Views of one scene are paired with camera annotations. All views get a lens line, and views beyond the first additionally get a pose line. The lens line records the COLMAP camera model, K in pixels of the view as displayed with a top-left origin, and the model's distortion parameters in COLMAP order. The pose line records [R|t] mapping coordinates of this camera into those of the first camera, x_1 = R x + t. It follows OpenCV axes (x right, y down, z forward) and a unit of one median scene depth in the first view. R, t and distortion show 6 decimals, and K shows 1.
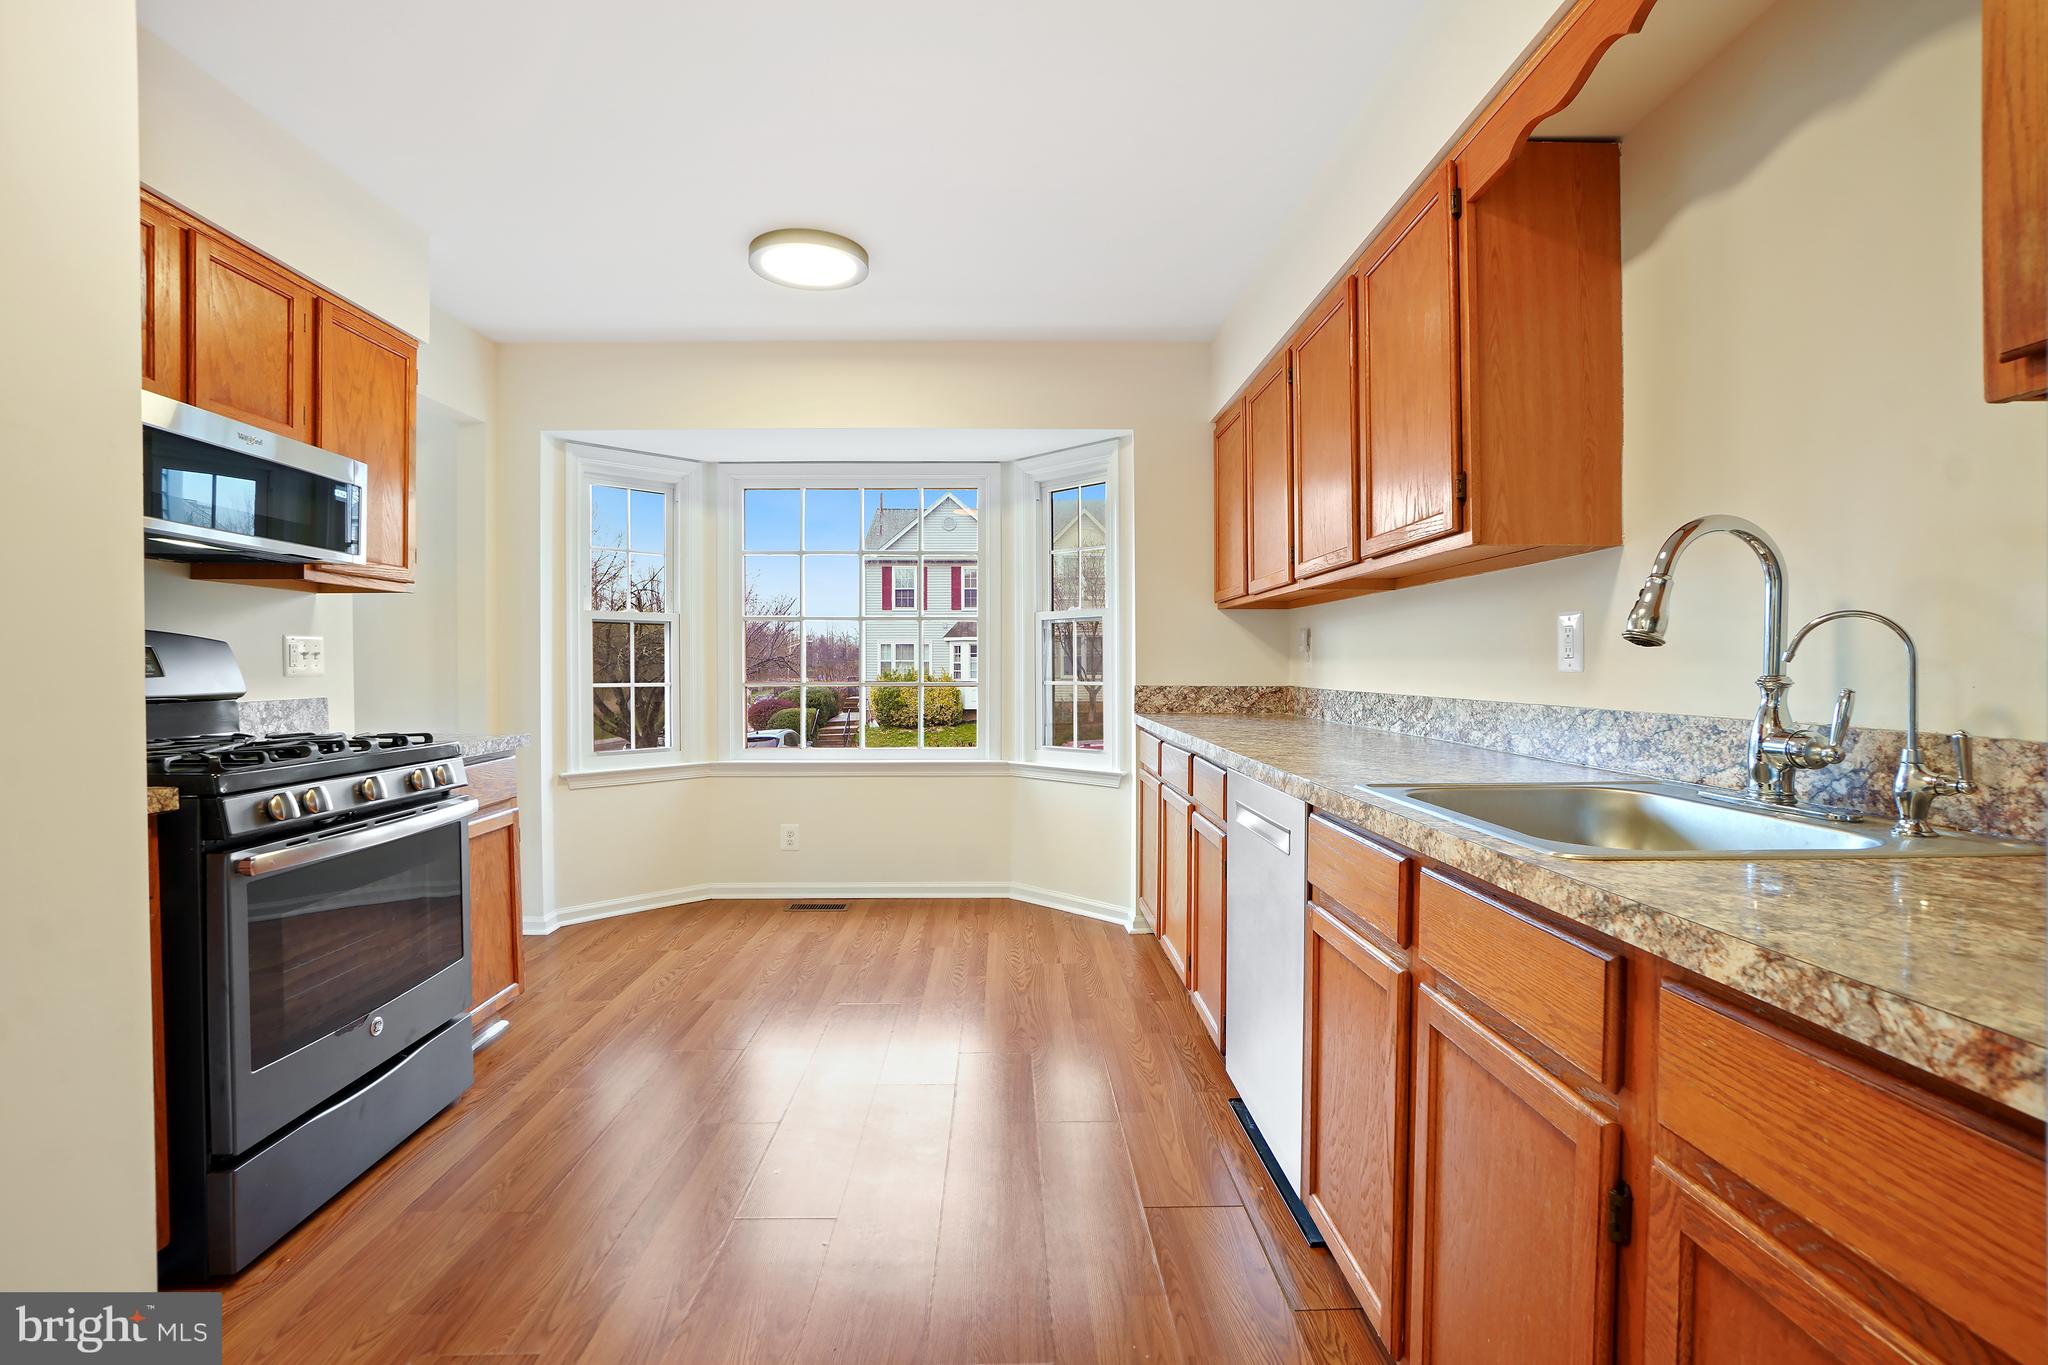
lens RADIAL K [[964.8, 0, 1024.0], [0, 964.8, 682.5], [0, 0, 1]] dist [-0.059592, 0.026779]
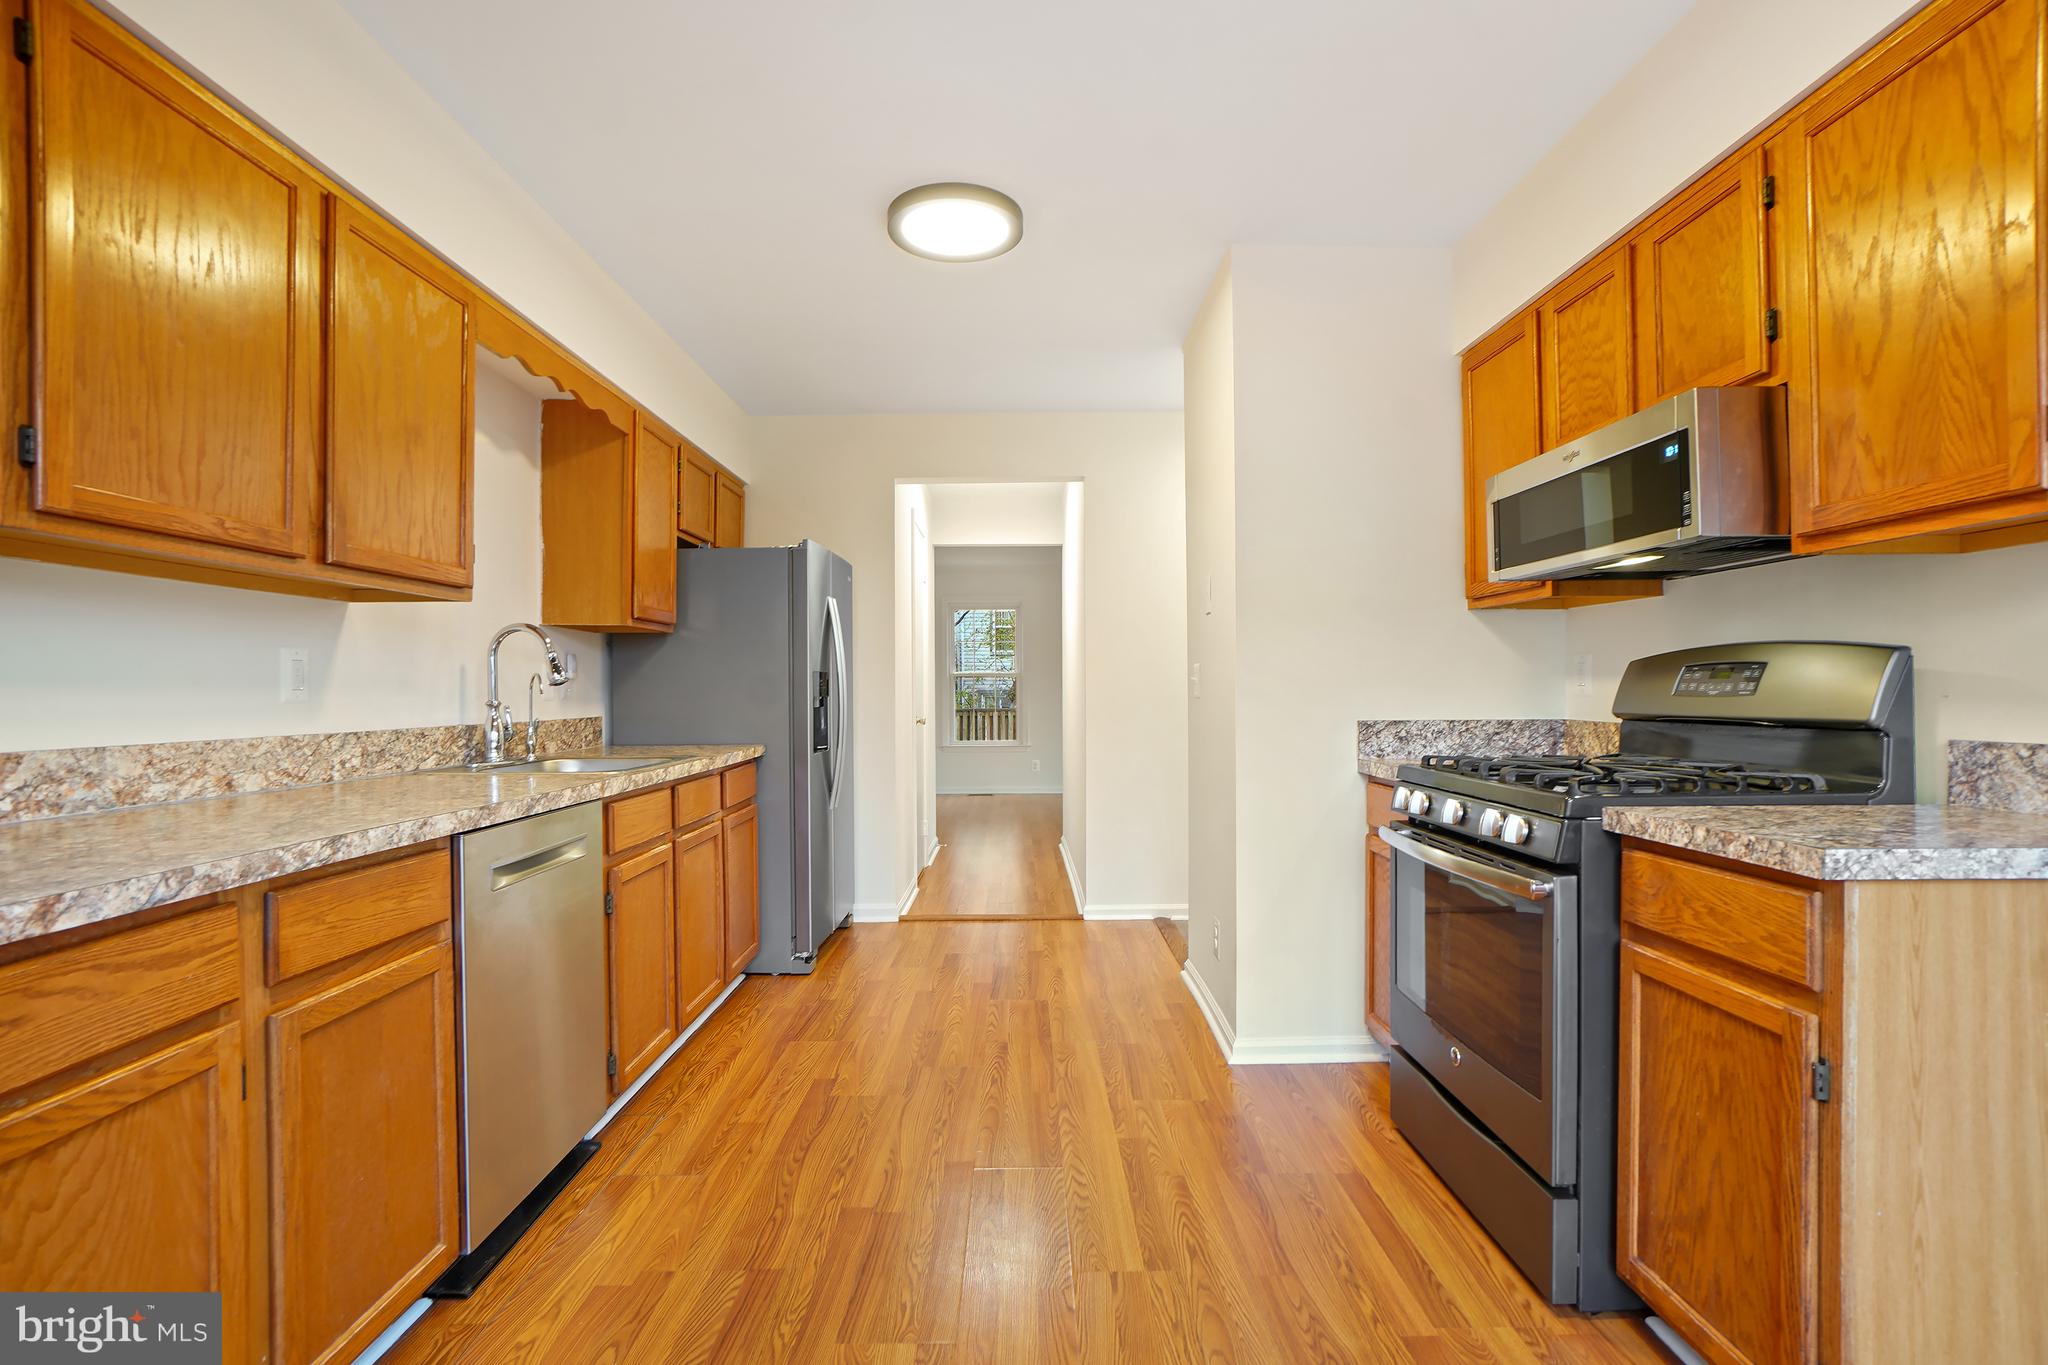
lens RADIAL K [[964.8, 0, 1024.0], [0, 964.8, 682.5], [0, 0, 1]] dist [-0.059592, 0.026779]
pose [[-0.999649, 0.010644, 0.024243, -0.272559], [0.010841, 0.999909, 0.008008, -0.033089], [-0.024155, 0.008268, -0.999674, 2.002469]]
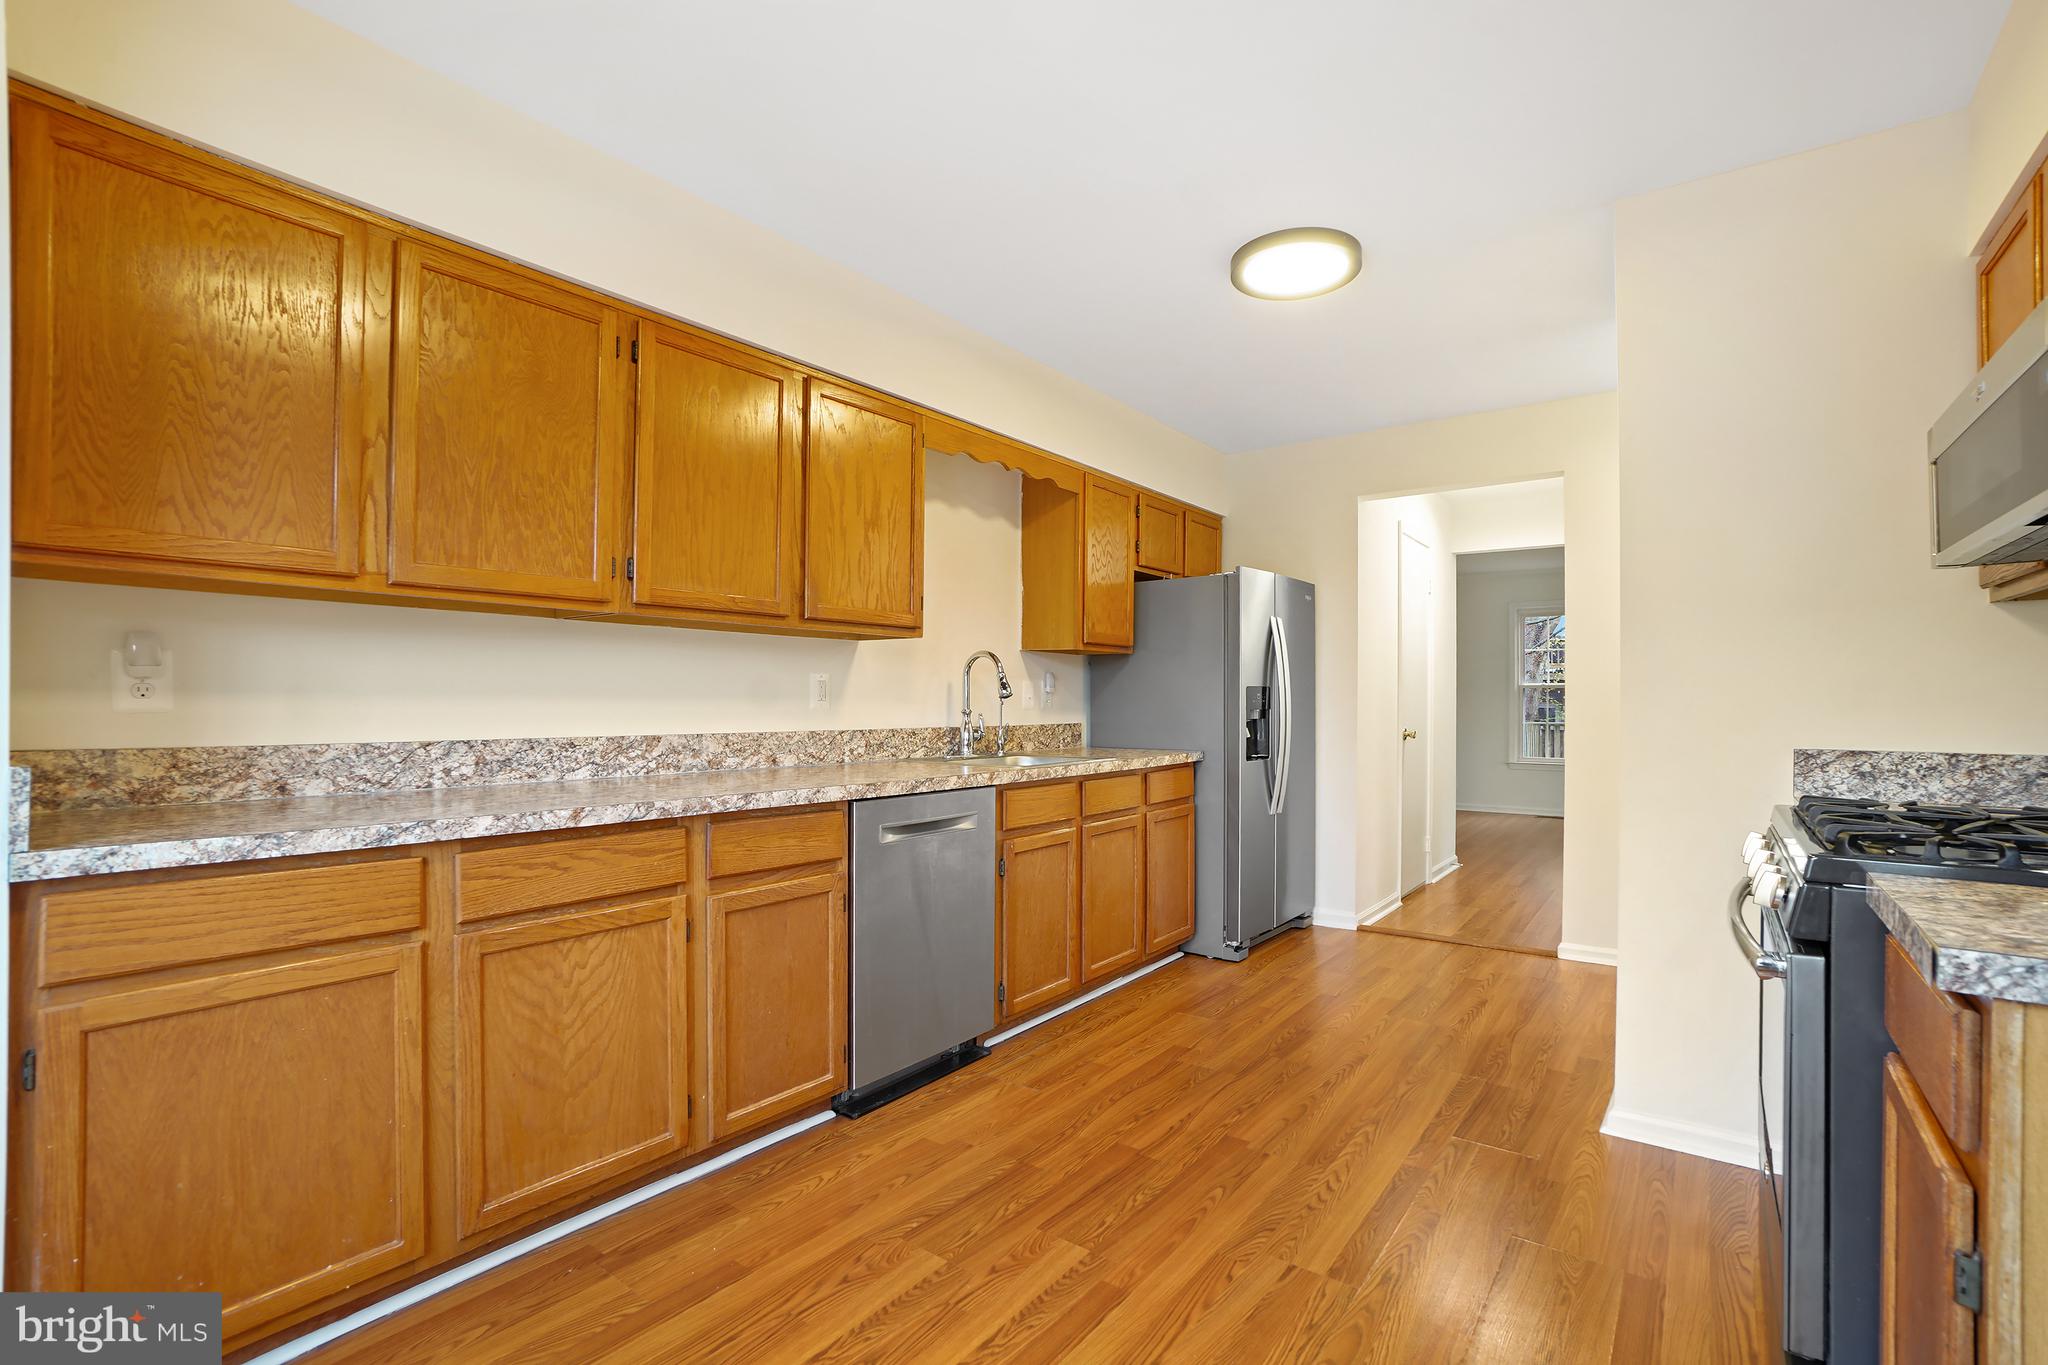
lens RADIAL K [[929.5, 0, 1025.1], [0, 929.5, 689.3], [0, 0, 1]] dist [-0.059558, 0.023151]
pose [[-0.781651, 0.009429, 0.623645, -0.672302], [0.010070, 0.999946, -0.002497, -0.037065], [-0.623635, 0.004328, -0.781704, 1.975542]]
